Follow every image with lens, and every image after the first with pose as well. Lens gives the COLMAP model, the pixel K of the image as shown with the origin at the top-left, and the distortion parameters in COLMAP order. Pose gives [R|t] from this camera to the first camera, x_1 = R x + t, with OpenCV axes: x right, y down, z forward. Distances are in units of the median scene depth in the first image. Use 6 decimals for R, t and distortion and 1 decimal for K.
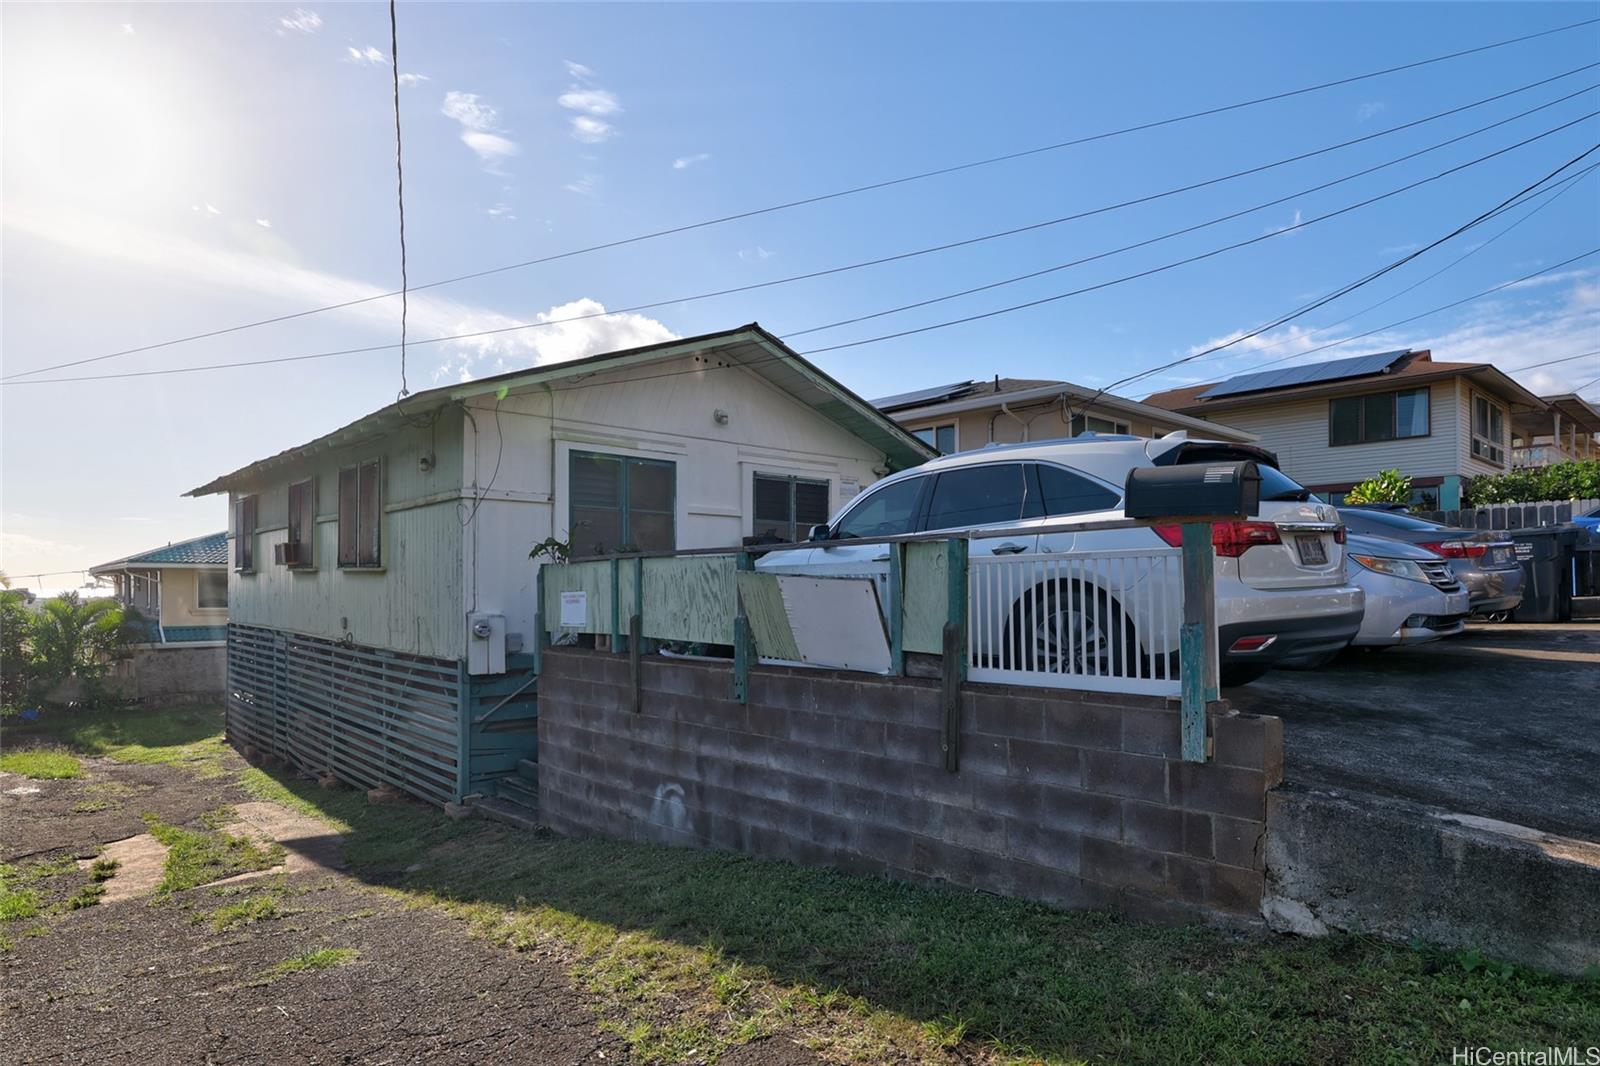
lens RADIAL K [[954.9, 0, 798.3], [0, 954.9, 592.1], [0, 0, 1]] dist [0.001851, 0.005637]
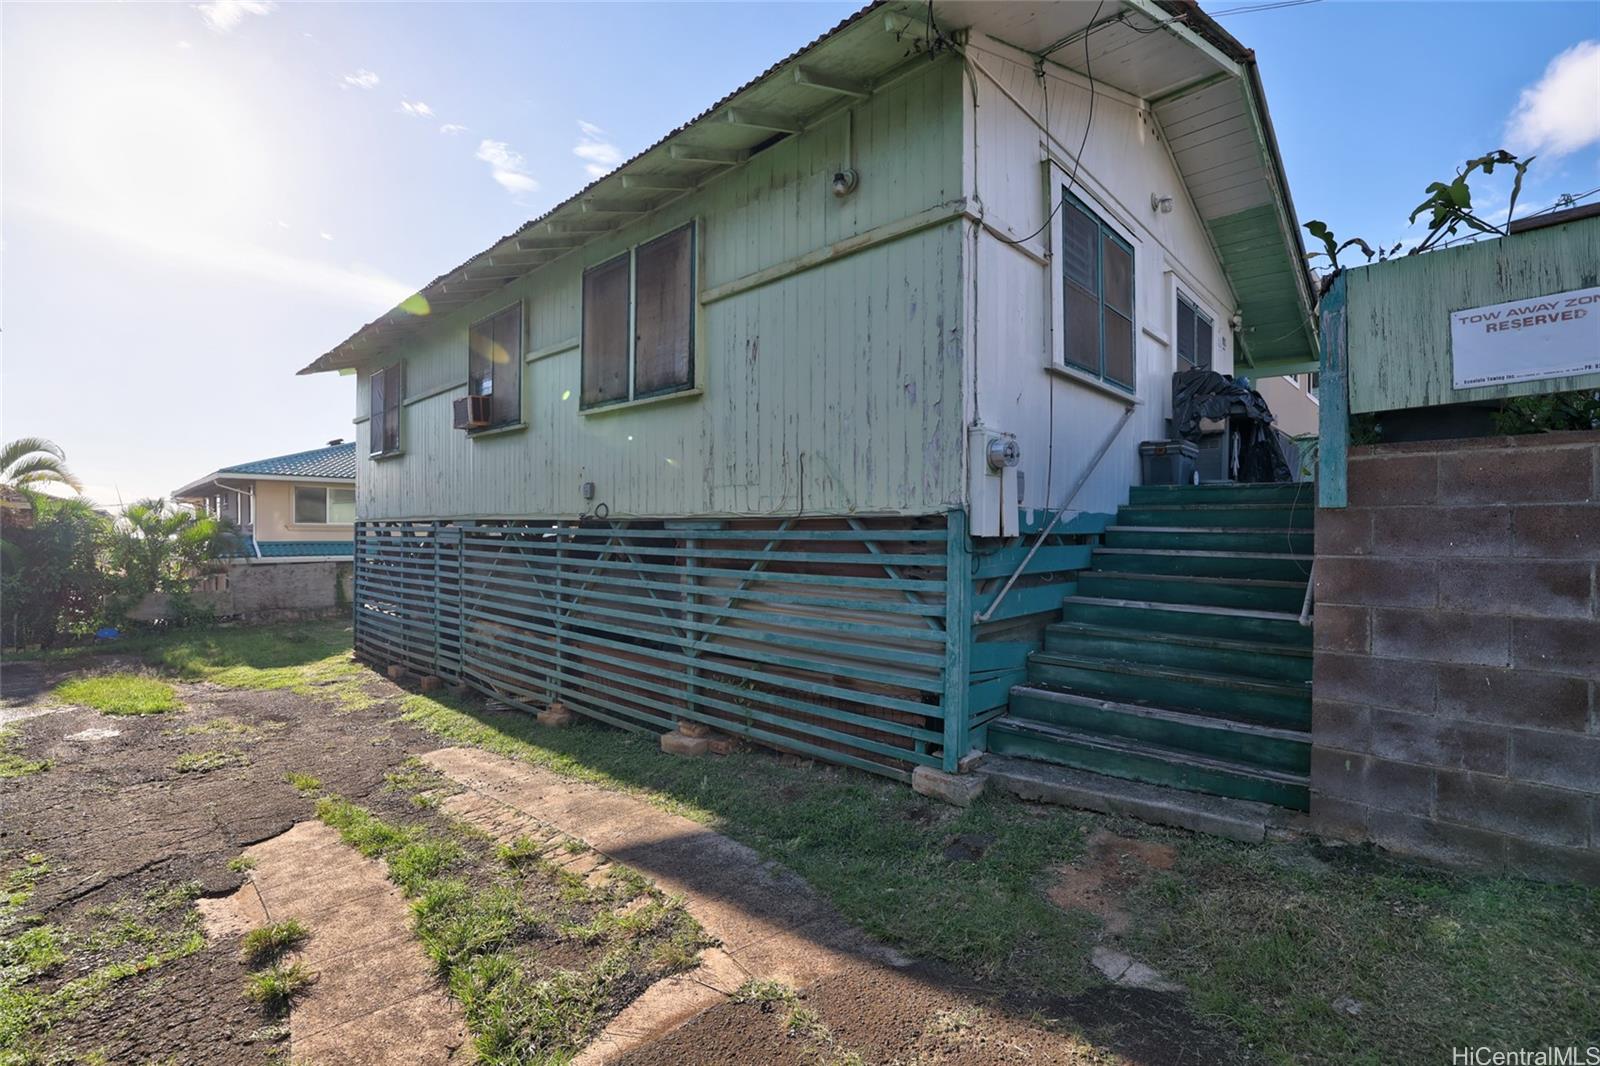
lens RADIAL K [[688.0, 0, 804.6], [0, 688.0, 543.6], [0, 0, 1]] dist [-0.035474, 0.014408]
pose [[0.992314, -0.001413, 0.123740, -0.320013], [0.000950, 0.999992, 0.003803, 0.058016], [-0.123744, -0.003656, 0.992307, 0.405985]]
